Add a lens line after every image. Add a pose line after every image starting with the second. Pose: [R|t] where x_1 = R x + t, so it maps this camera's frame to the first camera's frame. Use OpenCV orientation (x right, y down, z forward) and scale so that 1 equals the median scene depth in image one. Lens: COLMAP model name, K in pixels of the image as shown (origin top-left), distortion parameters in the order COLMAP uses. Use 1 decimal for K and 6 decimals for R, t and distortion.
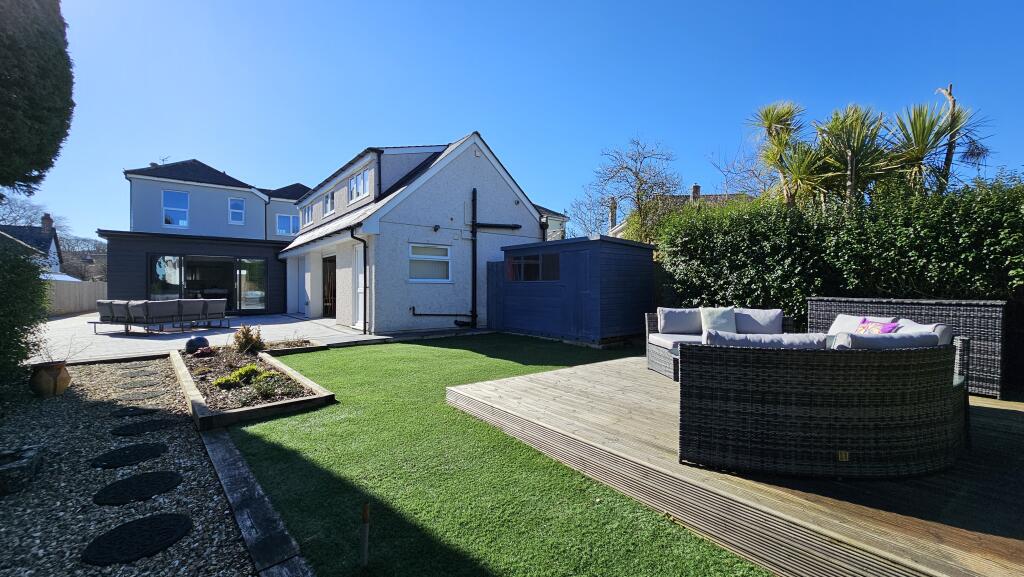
lens RADIAL K [[417.5, 0, 507.3], [0, 417.5, 291.1], [0, 0, 1]] dist [-0.002732, -0.000403]
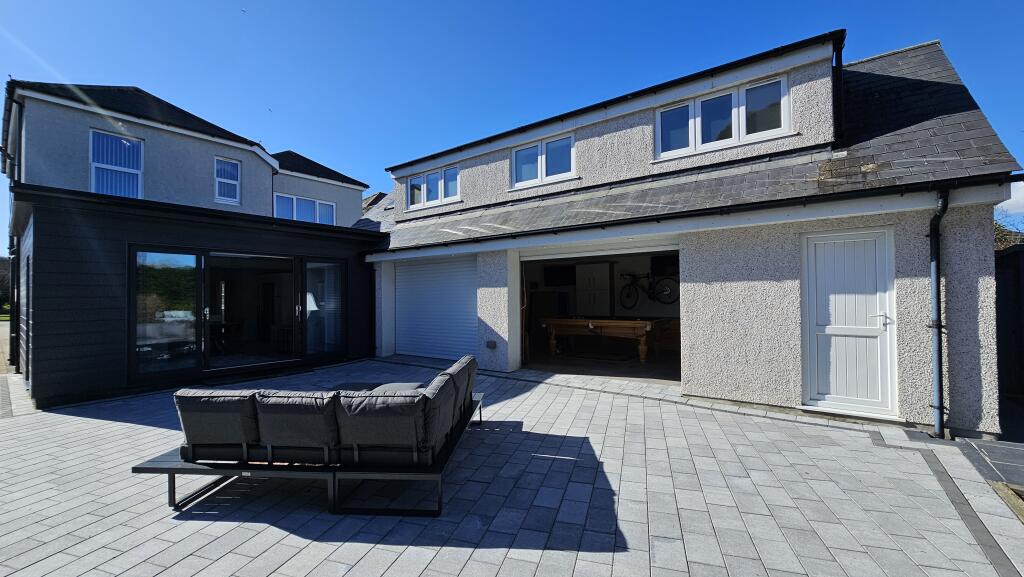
lens RADIAL K [[461.9, 0, 493.2], [0, 461.9, 290.6], [0, 0, 1]] dist [0.050767, -0.000069]
pose [[0.977888, 0.001552, 0.209125, -0.855291], [0.005068, 0.999503, -0.031112, -0.029567], [-0.209069, 0.031484, 0.977394, 0.556945]]
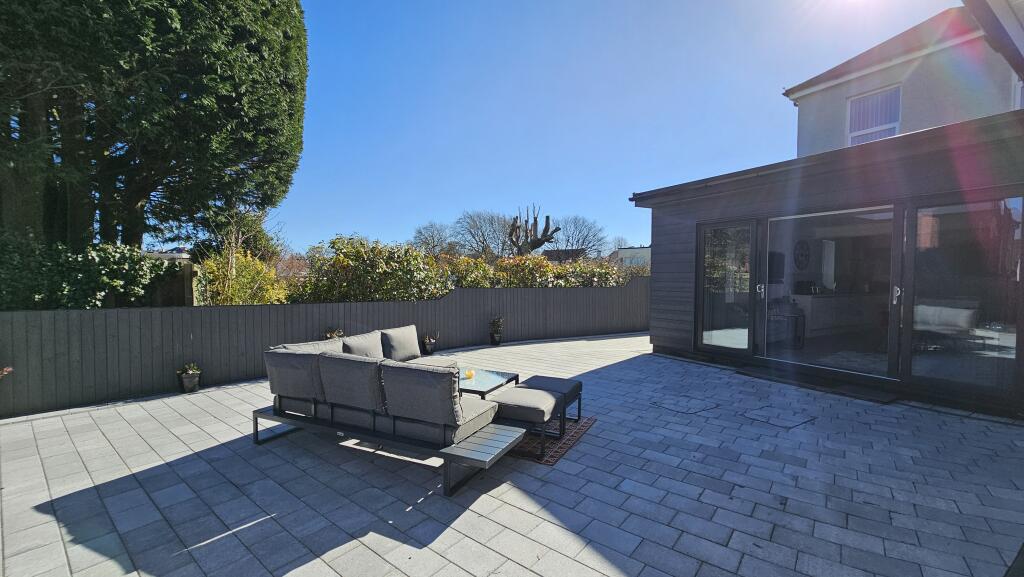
lens RADIAL K [[395.8, 0, 512.0], [0, 395.8, 288.5], [0, 0, 1]] dist [-0.000324, 0.000122]
pose [[-0.138522, 0.033980, -0.989776, -0.510613], [-0.016820, 0.999186, 0.036657, -0.038291], [0.990217, 0.021726, -0.137837, 1.160438]]
